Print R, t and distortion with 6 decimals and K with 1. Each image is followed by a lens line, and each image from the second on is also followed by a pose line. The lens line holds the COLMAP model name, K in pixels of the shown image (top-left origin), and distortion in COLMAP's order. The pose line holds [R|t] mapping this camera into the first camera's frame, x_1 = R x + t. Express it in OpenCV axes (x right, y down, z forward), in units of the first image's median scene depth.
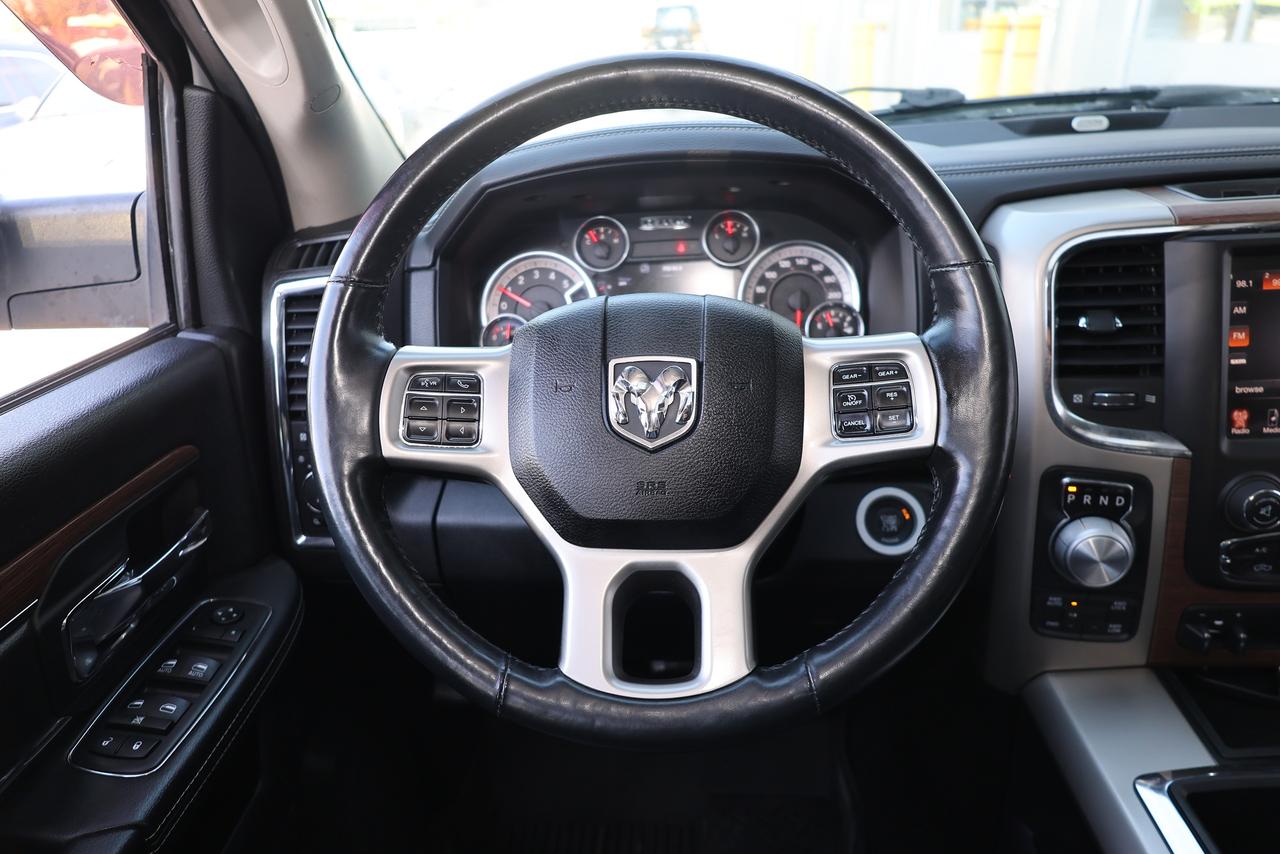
lens RADIAL K [[902.2, 0, 637.5], [0, 902.2, 427.9], [0, 0, 1]] dist [-0.004996, 0.001273]
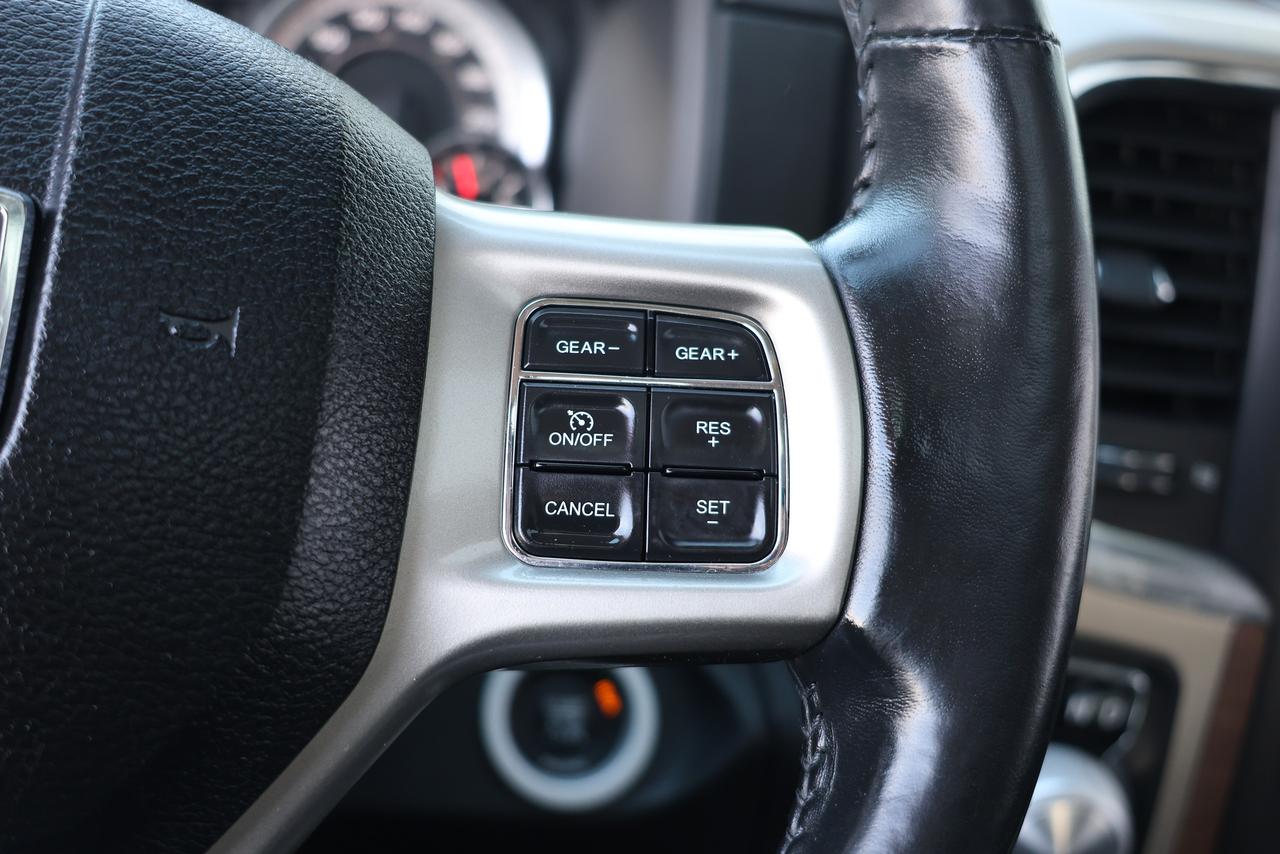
lens RADIAL K [[1547.4, 0, 631.5], [0, 1547.4, 426.2], [0, 0, 1]] dist [0.011252, 0.000000]
pose [[0.926171, 0.103206, 0.362707, 0.057858], [-0.111728, 0.993736, 0.002537, -0.028245], [-0.360173, -0.042874, 0.931900, 0.426621]]
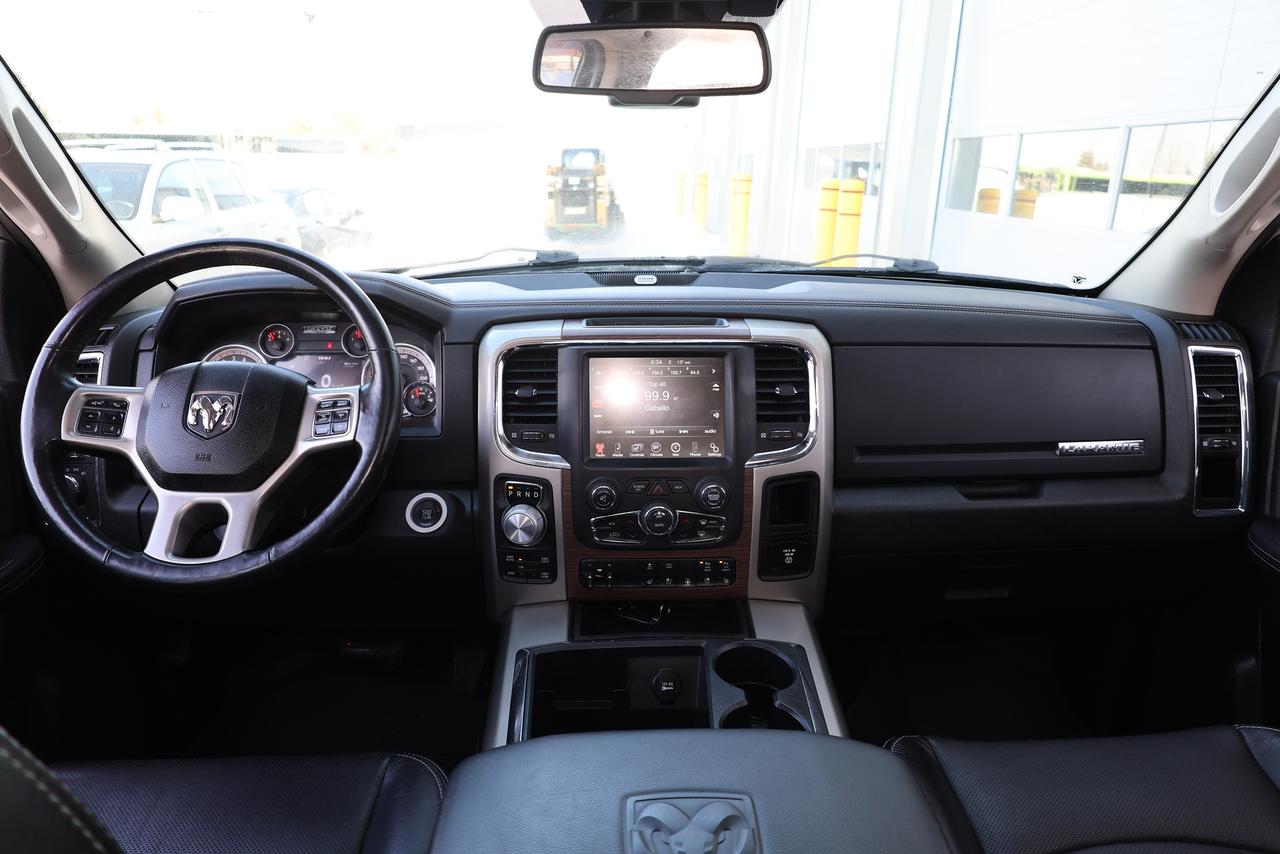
lens RADIAL K [[902.2, 0, 644.0], [0, 902.2, 426.6], [0, 0, 1]] dist [-0.004996, 0.001273]
pose [[0.994836, 0.032447, 0.096165, 0.585040], [-0.019196, 0.990571, -0.135648, 0.186728], [-0.099659, 0.133101, 0.986079, -0.762986]]
